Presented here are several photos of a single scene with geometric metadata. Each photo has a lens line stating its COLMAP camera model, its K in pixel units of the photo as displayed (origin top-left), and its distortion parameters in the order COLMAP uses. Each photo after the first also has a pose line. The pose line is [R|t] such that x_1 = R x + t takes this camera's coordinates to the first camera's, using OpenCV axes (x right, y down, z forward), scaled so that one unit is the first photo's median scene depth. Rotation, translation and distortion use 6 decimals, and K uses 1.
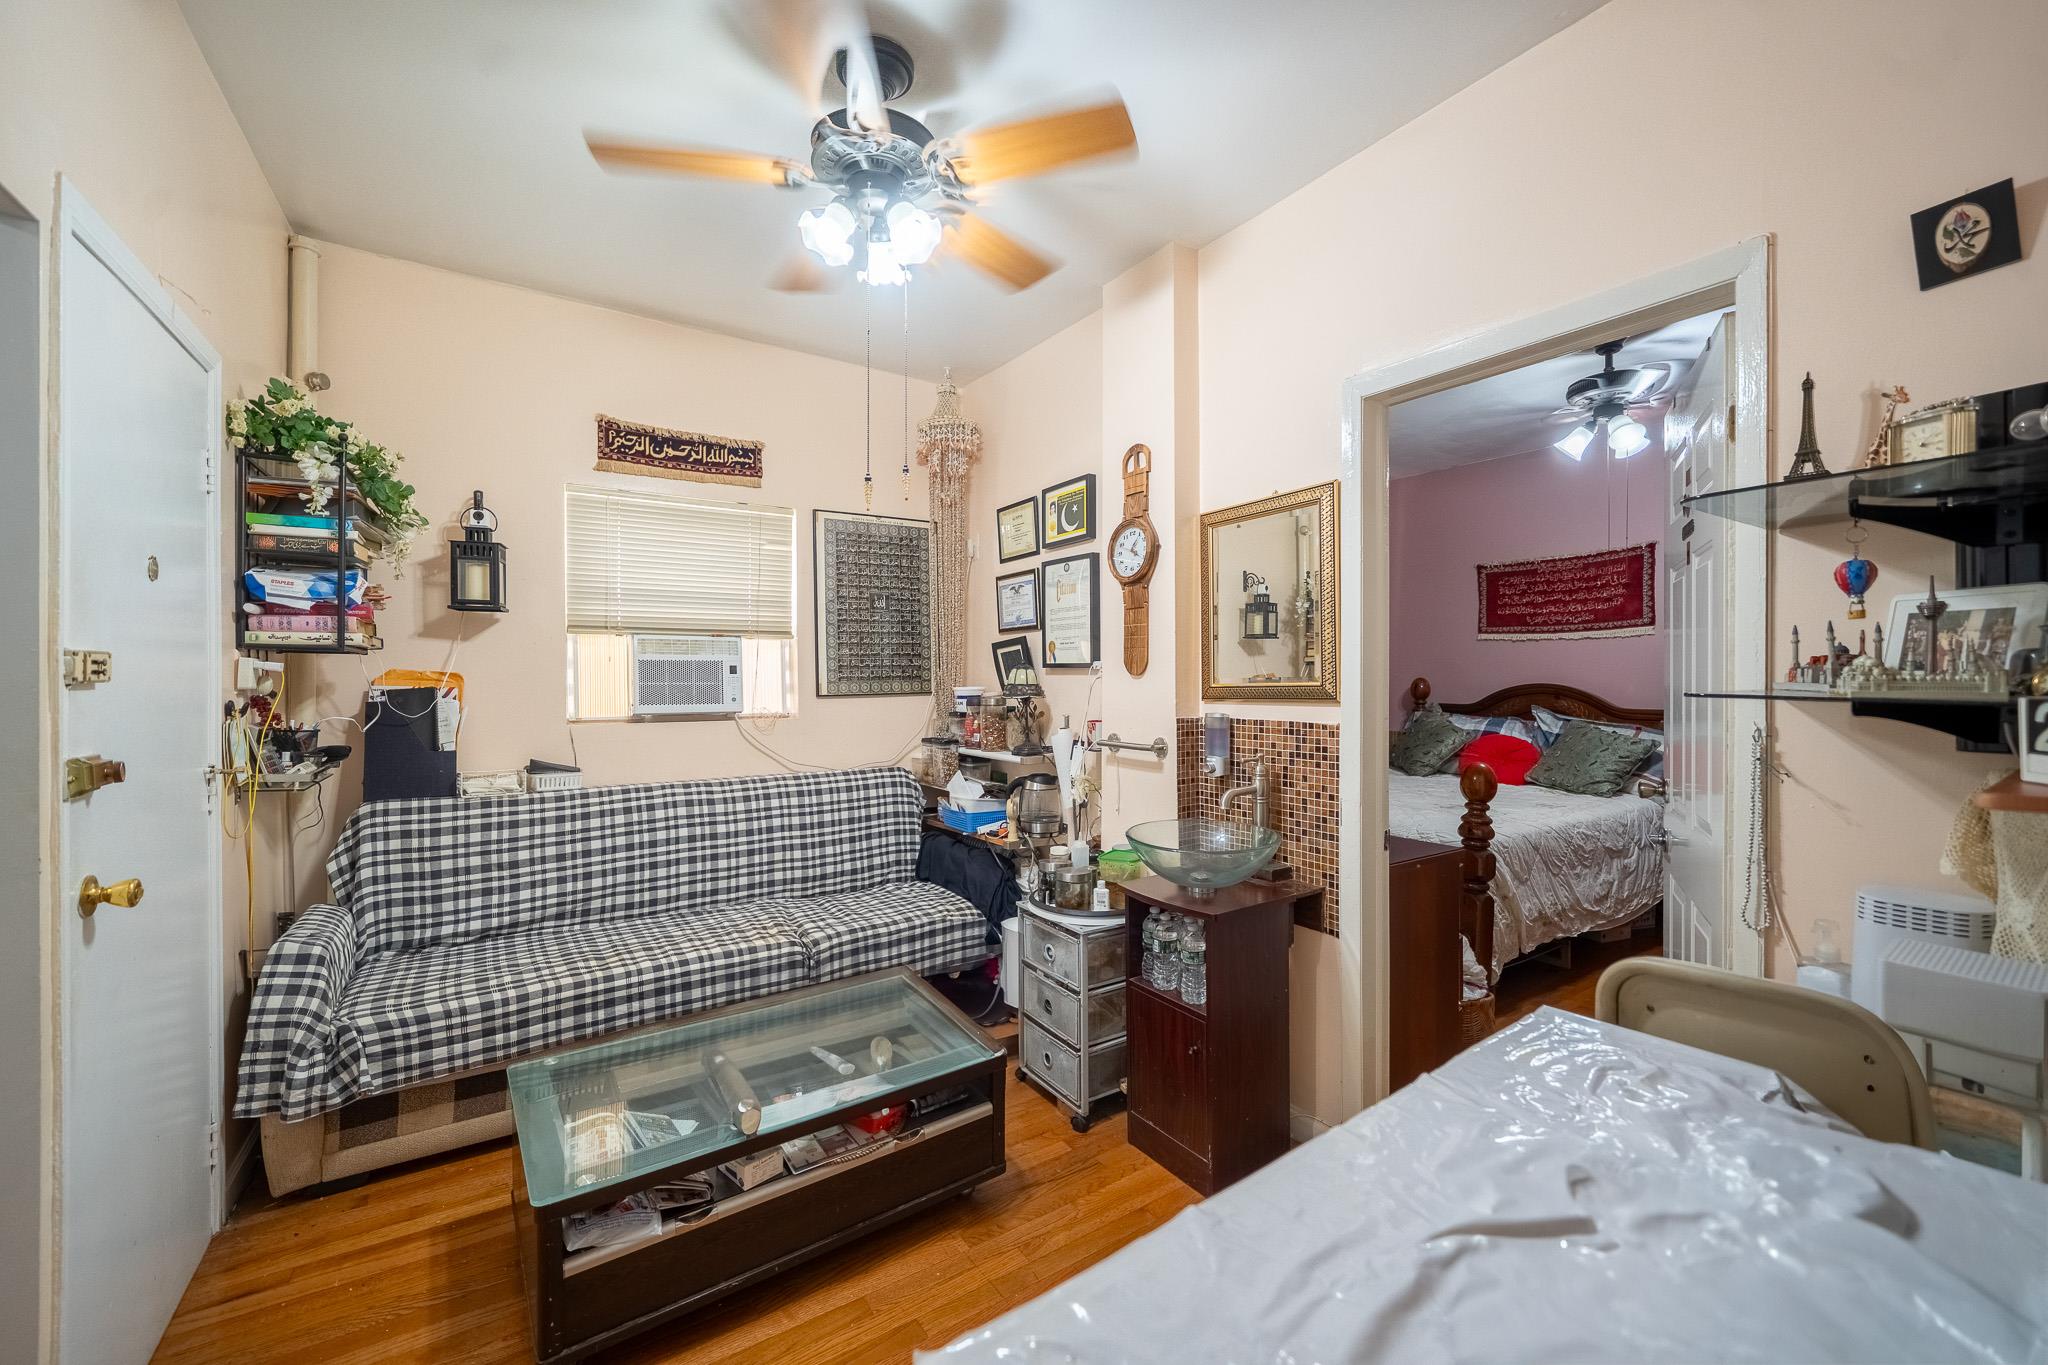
lens RADIAL K [[797.7, 0, 1018.8], [0, 797.7, 680.3], [0, 0, 1]] dist [0.000810, 0.000020]
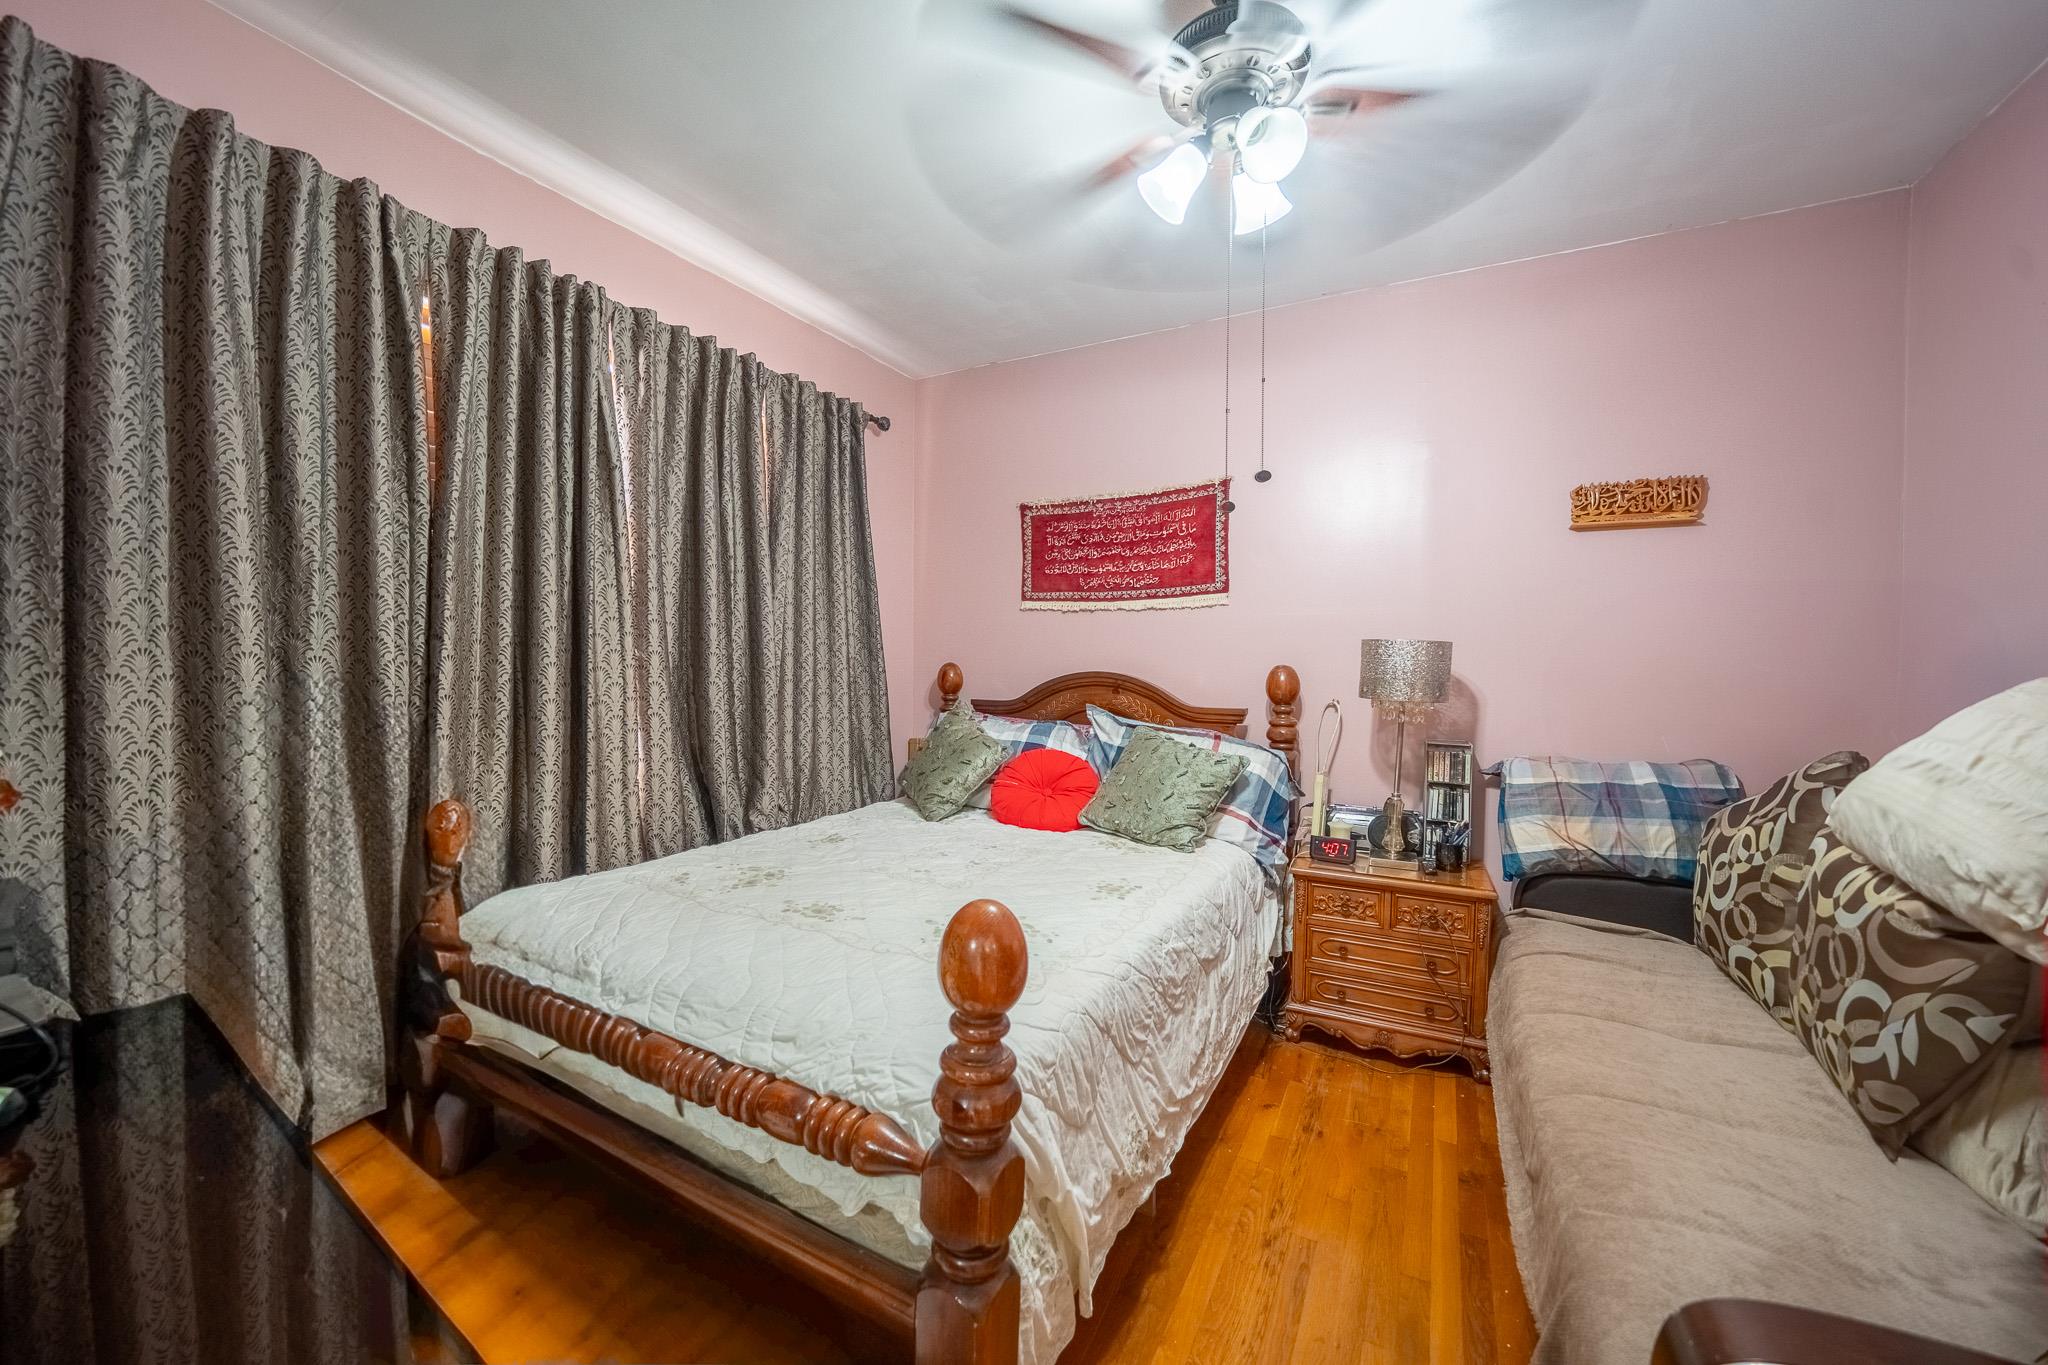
lens RADIAL K [[761.0, 0, 1016.9], [0, 761.0, 683.3], [0, 0, 1]] dist [-0.011830, -0.000211]
pose [[0.879481, -0.007807, 0.475870, 0.276458], [-0.002944, 0.999757, 0.021841, -0.000113], [-0.475925, -0.020610, 0.879245, 0.449211]]
